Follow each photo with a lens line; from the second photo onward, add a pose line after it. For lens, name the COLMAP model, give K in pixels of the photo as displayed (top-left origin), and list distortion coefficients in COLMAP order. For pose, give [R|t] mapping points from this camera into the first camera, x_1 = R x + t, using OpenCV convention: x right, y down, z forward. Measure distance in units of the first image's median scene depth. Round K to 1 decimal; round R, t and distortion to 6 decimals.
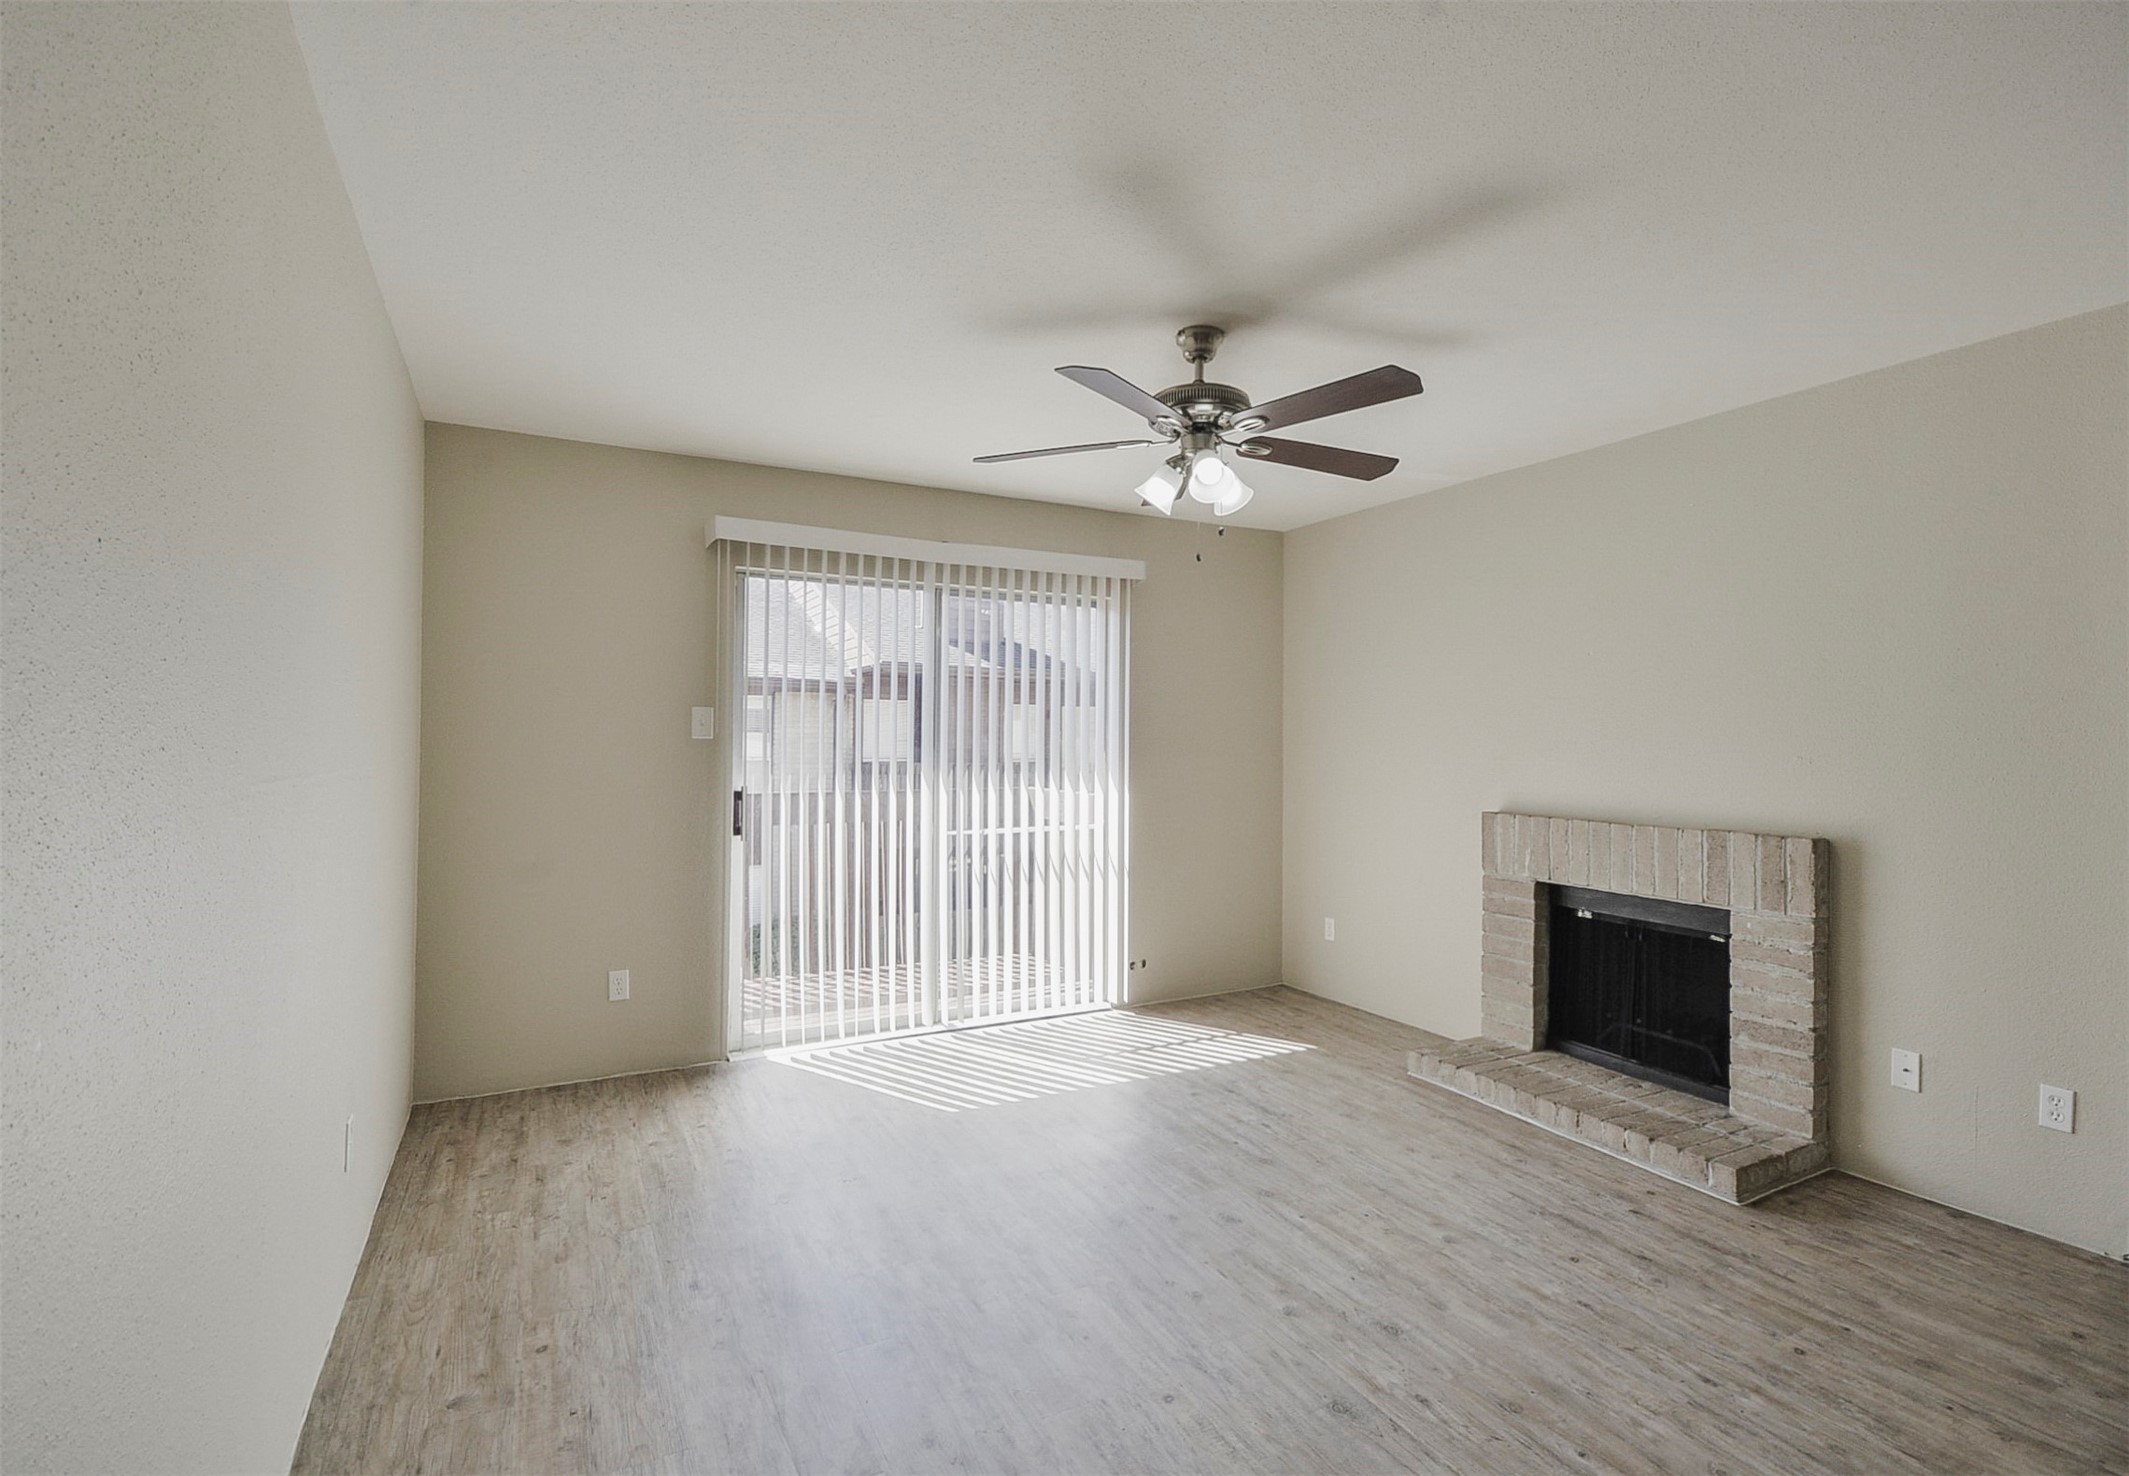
lens RADIAL K [[981.3, 0, 1064.5], [0, 981.3, 738.0], [0, 0, 1]] dist [0.012547, -0.013165]
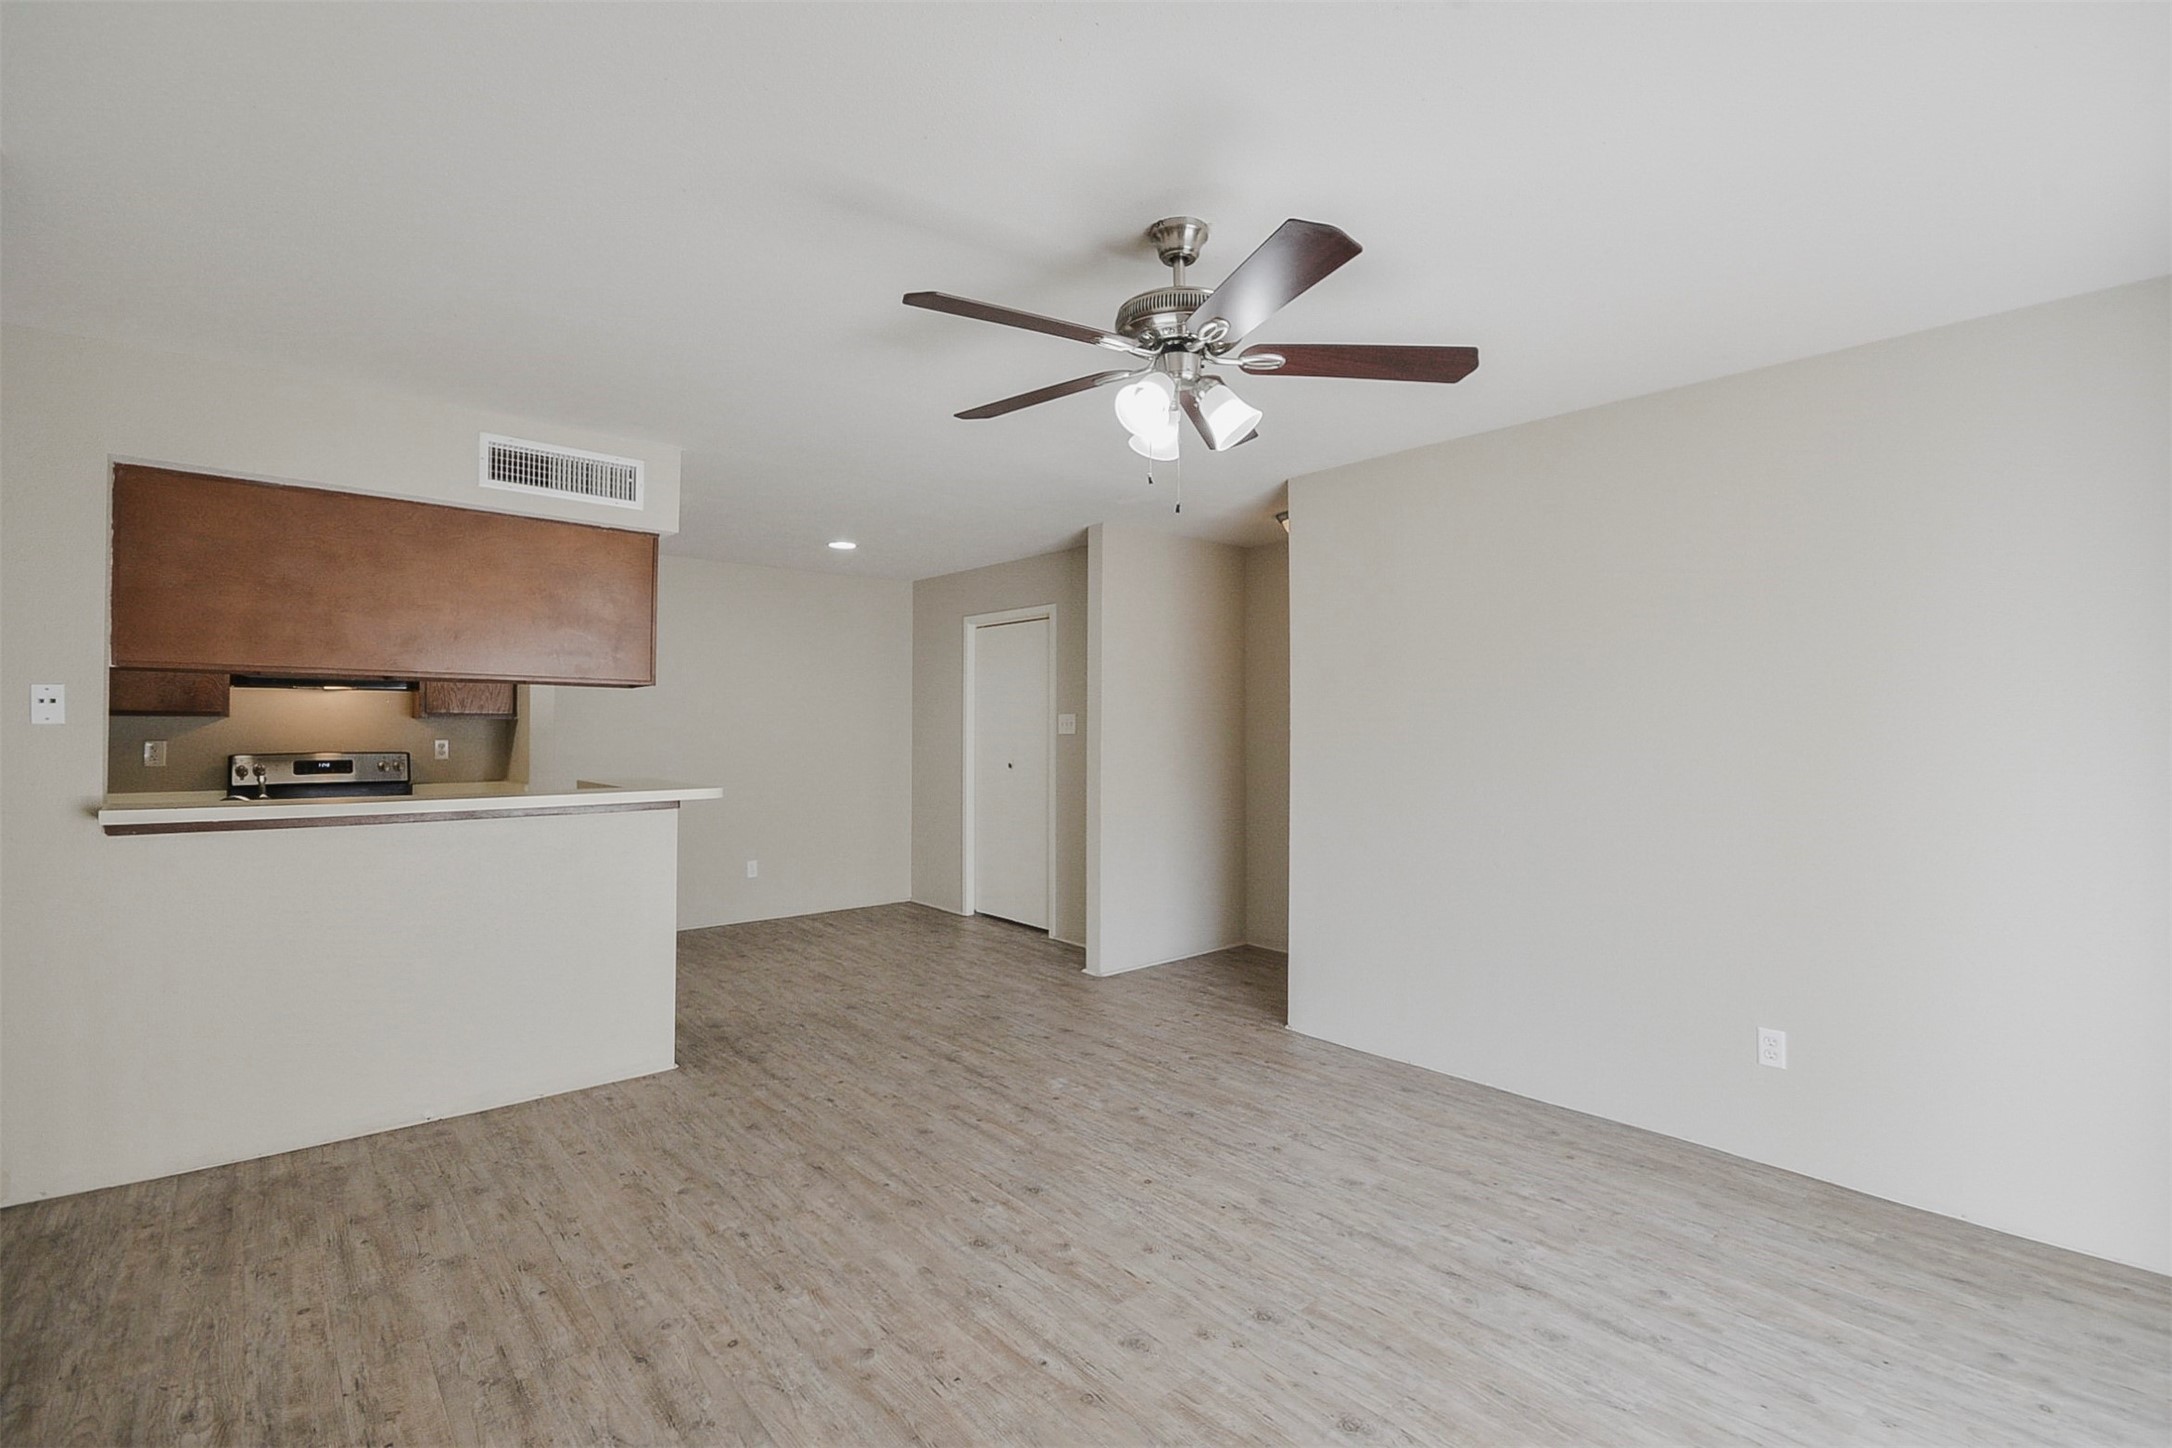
lens RADIAL K [[995.1, 0, 1080.5], [0, 995.1, 712.2], [0, 0, 1]] dist [0.001025, -0.000992]
pose [[-0.976224, -0.014101, -0.216304, 0.329446], [-0.009269, 0.999685, -0.023335, 0.003224], [0.216565, -0.020776, -0.976047, 1.503292]]
